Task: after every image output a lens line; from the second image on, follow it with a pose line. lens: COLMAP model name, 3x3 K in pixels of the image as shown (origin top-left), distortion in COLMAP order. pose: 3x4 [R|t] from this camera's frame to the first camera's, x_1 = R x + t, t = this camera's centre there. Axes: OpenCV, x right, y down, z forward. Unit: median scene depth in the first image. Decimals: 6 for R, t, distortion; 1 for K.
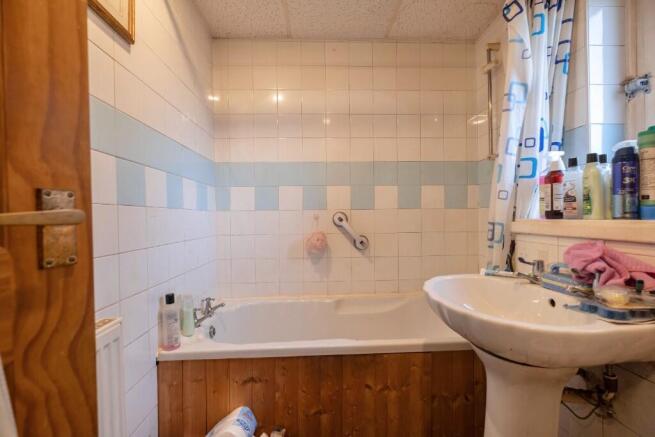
lens RADIAL K [[284.5, 0, 324.8], [0, 284.5, 219.6], [0, 0, 1]] dist [-0.004044, -0.000172]
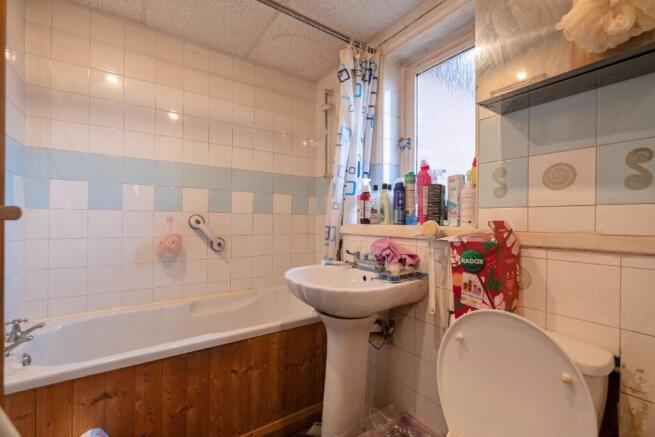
lens RADIAL K [[284.5, 0, 324.8], [0, 284.5, 219.6], [0, 0, 1]] dist [-0.004044, -0.000172]
pose [[0.848198, 0.022717, 0.529192, -0.148194], [-0.015428, 0.999716, -0.018188, 0.004346], [-0.529455, 0.007263, 0.848307, -0.142647]]
